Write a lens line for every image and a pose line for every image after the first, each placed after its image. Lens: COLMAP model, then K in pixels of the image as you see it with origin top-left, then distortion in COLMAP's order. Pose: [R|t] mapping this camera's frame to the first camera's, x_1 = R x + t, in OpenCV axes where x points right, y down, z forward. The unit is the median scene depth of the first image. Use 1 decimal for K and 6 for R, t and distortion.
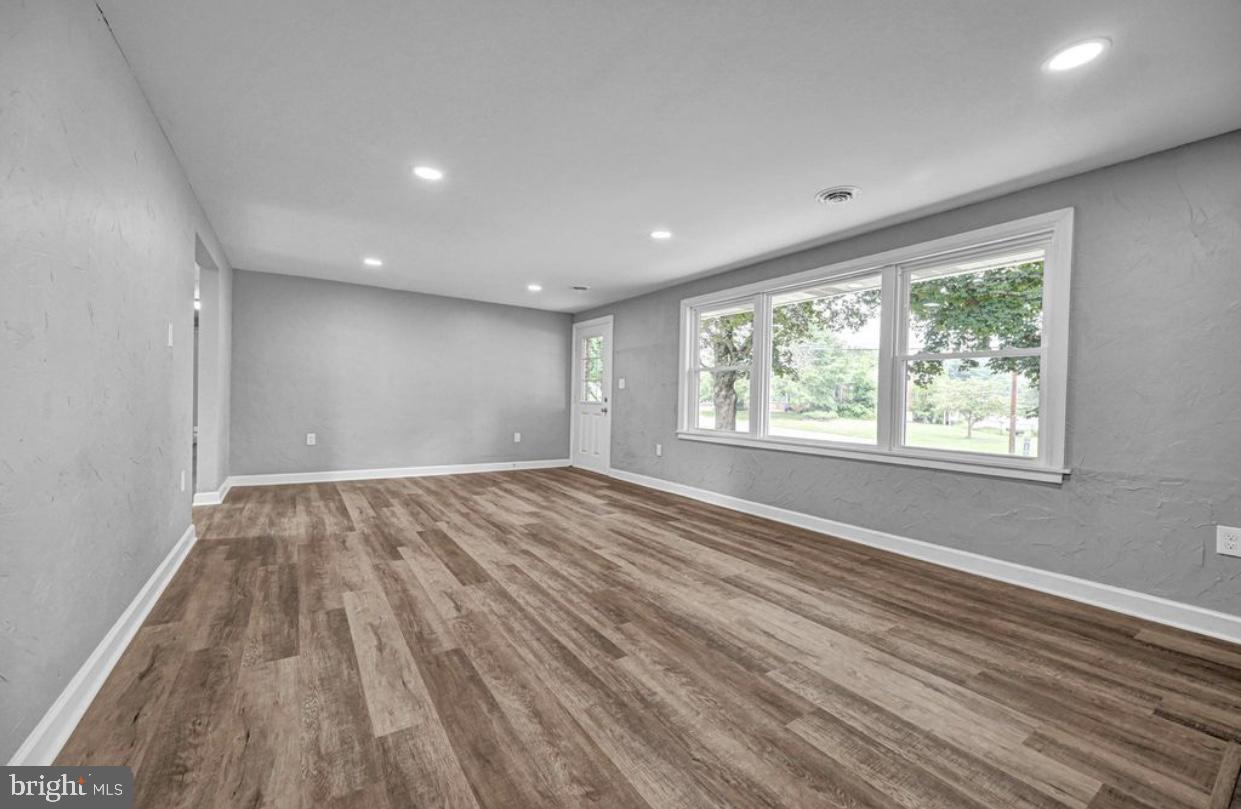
lens RADIAL K [[502.4, 0, 621.8], [0, 502.4, 396.0], [0, 0, 1]] dist [0.003598, -0.001417]
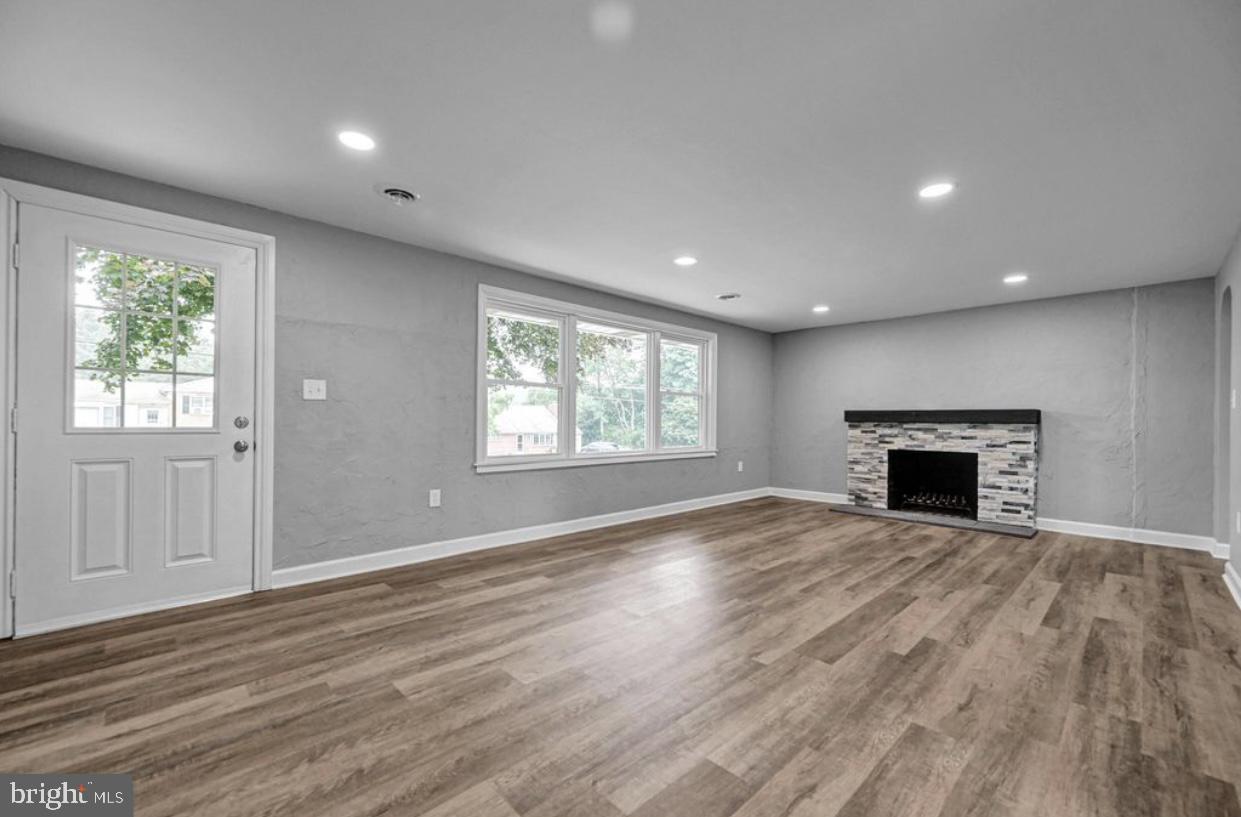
lens RADIAL K [[503.2, 0, 616.9], [0, 503.2, 421.1], [0, 0, 1]] dist [-0.001174, 0.001719]
pose [[-0.182916, -0.025471, 0.982799, -1.112447], [-0.021310, 0.999532, 0.021938, -0.021586], [-0.982898, -0.016931, -0.183373, 1.623916]]
